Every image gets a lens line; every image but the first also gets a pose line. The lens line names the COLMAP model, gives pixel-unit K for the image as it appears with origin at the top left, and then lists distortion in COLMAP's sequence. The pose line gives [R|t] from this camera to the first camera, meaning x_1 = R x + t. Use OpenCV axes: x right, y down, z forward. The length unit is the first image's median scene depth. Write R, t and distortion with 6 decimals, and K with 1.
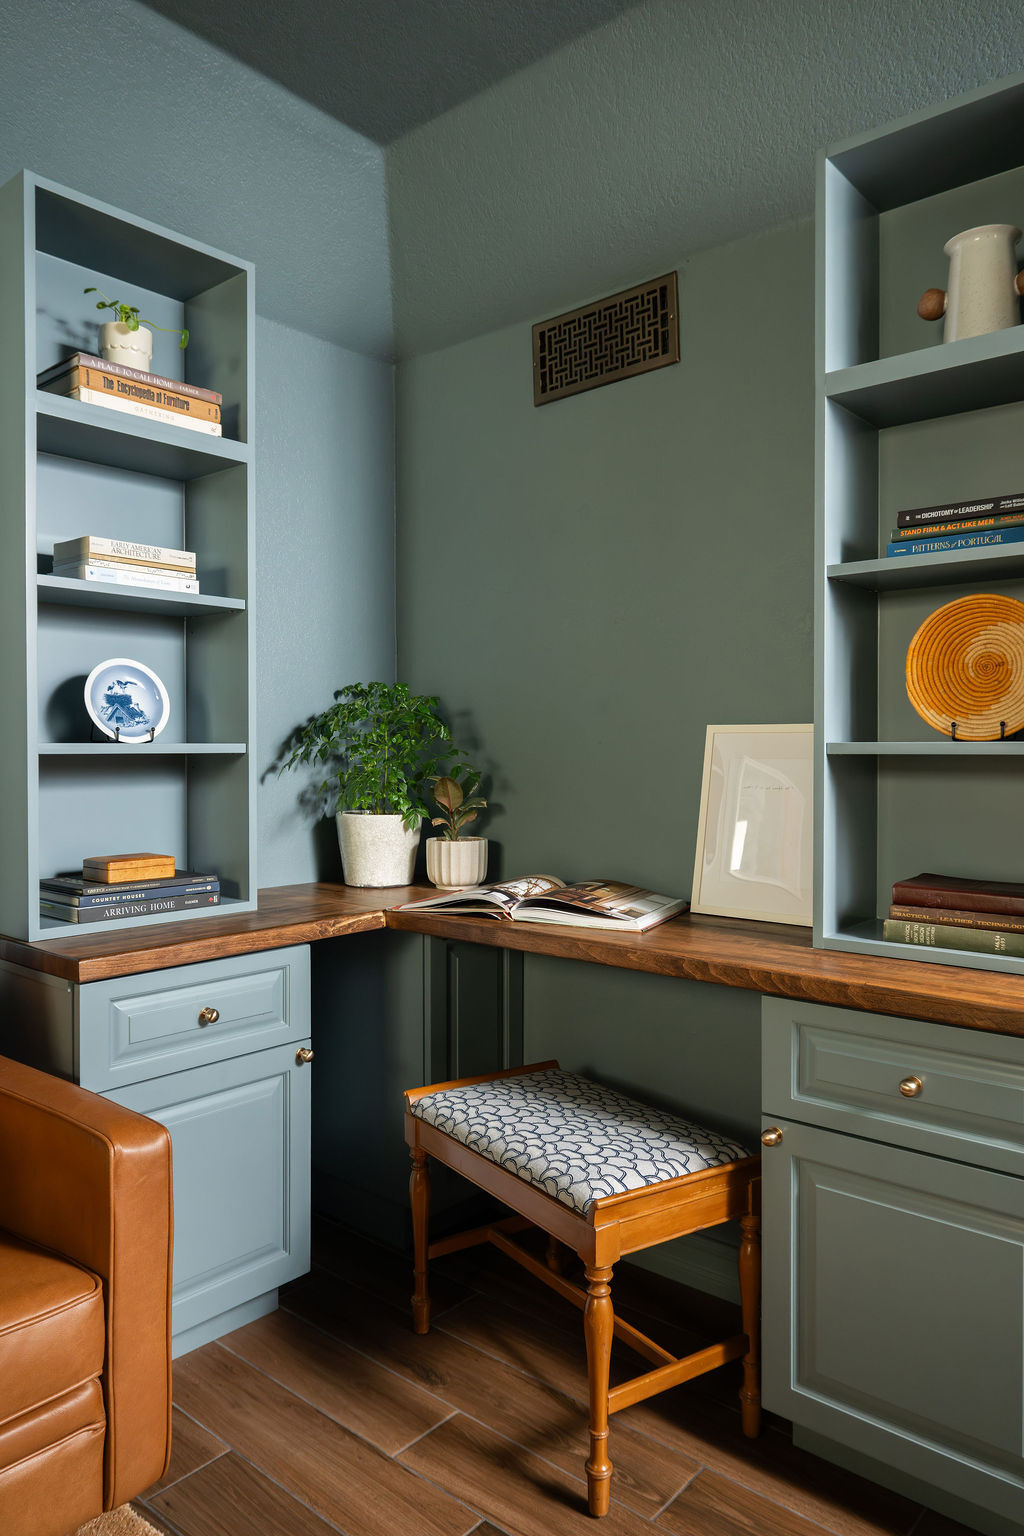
lens RADIAL K [[1029.7, 0, 512.3], [0, 1029.7, 767.1], [0, 0, 1]] dist [-0.000082, -0.002065]
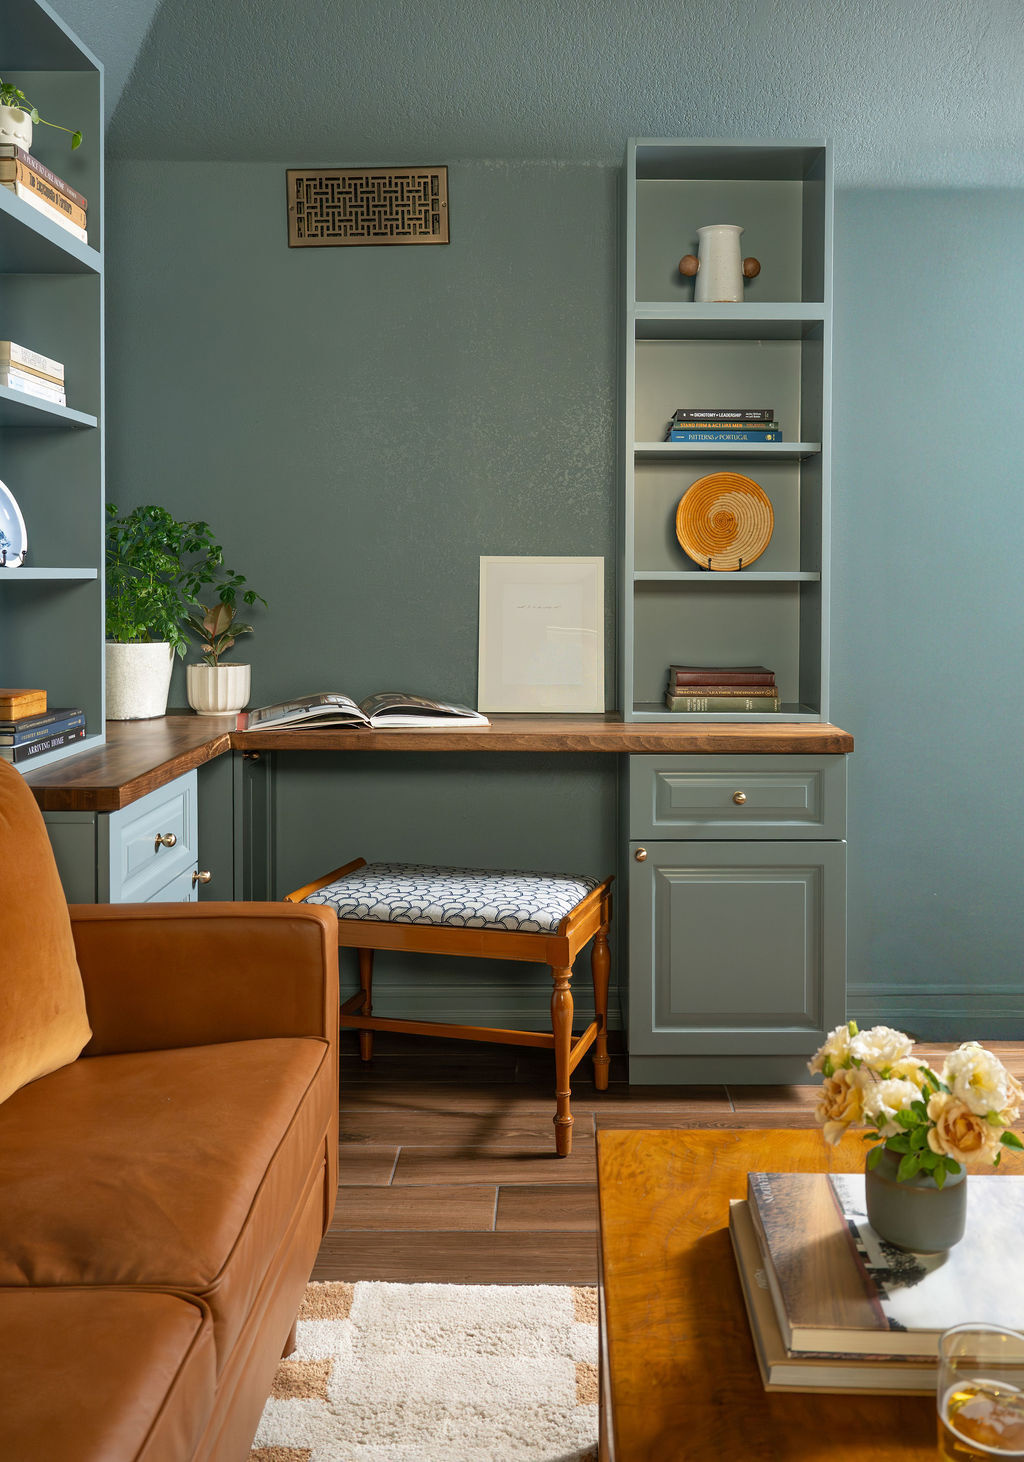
lens RADIAL K [[1200.8, 0, 557.7], [0, 1200.8, 605.4], [0, 0, 1]] dist [-0.003313, -0.009981]
pose [[0.756478, -0.012456, 0.653900, -0.704049], [0.008512, 0.999921, 0.009200, 0.004810], [-0.653963, -0.001394, 0.756525, -0.121394]]
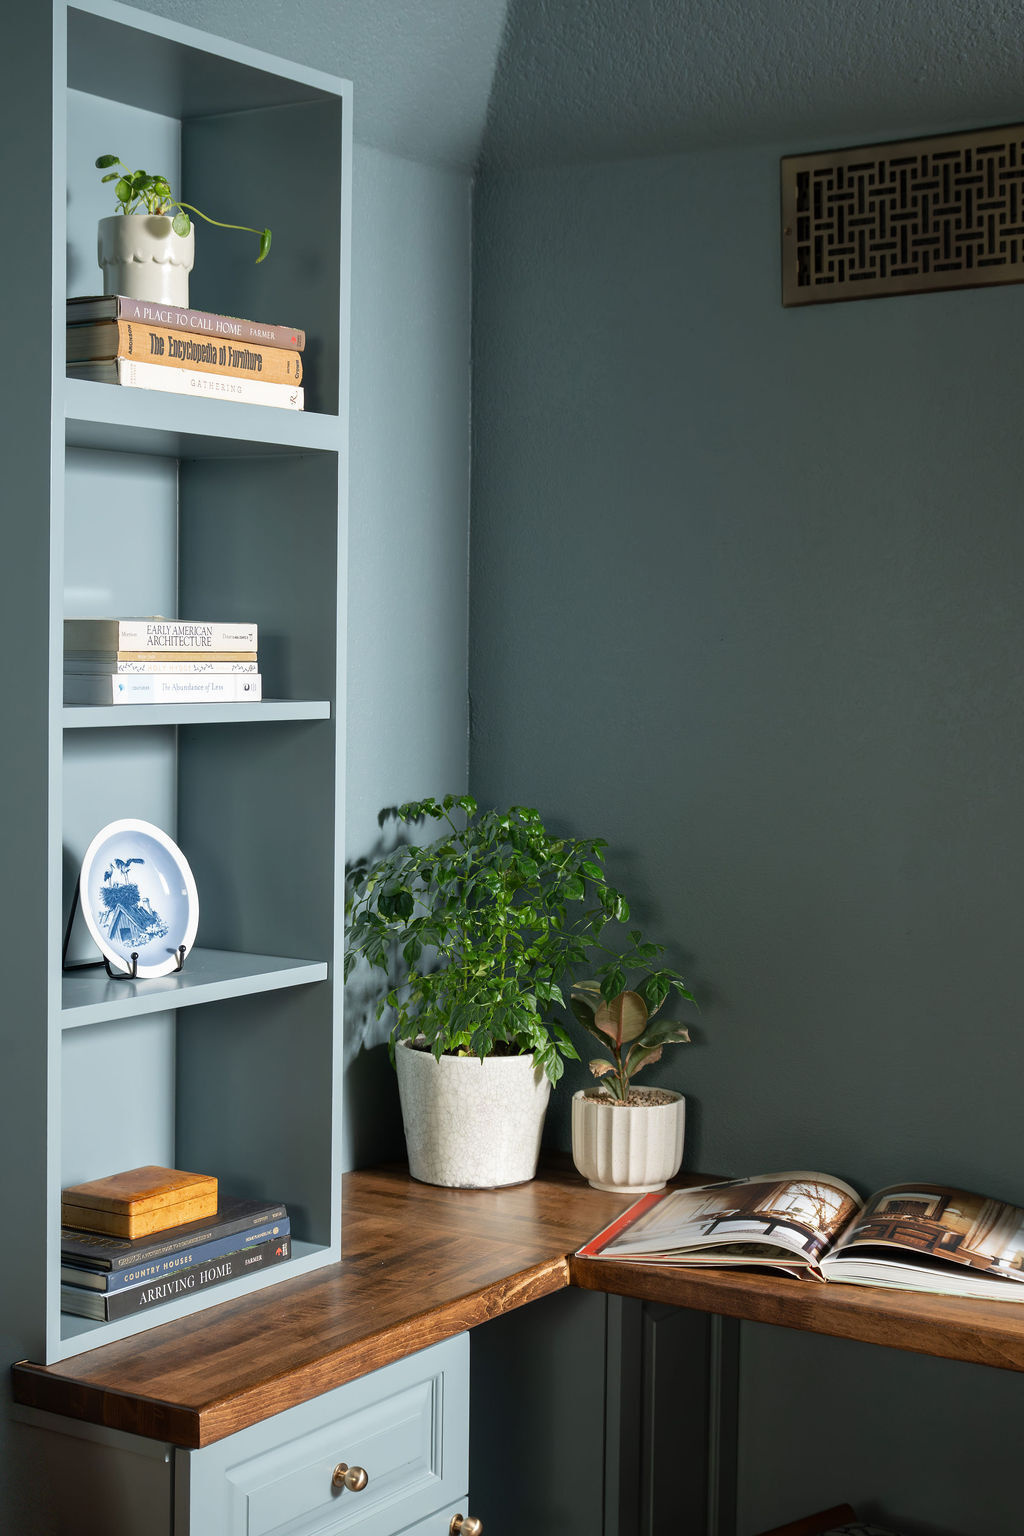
lens RADIAL K [[2286.1, 0, 511.8], [0, 2286.1, 777.9], [0, 0, 1]] dist [-0.008580, 0.000000]
pose [[0.990603, 0.005035, 0.136679, -0.349699], [-0.010298, 0.999231, 0.037830, -0.179140], [-0.136383, -0.038882, 0.989893, -0.228866]]
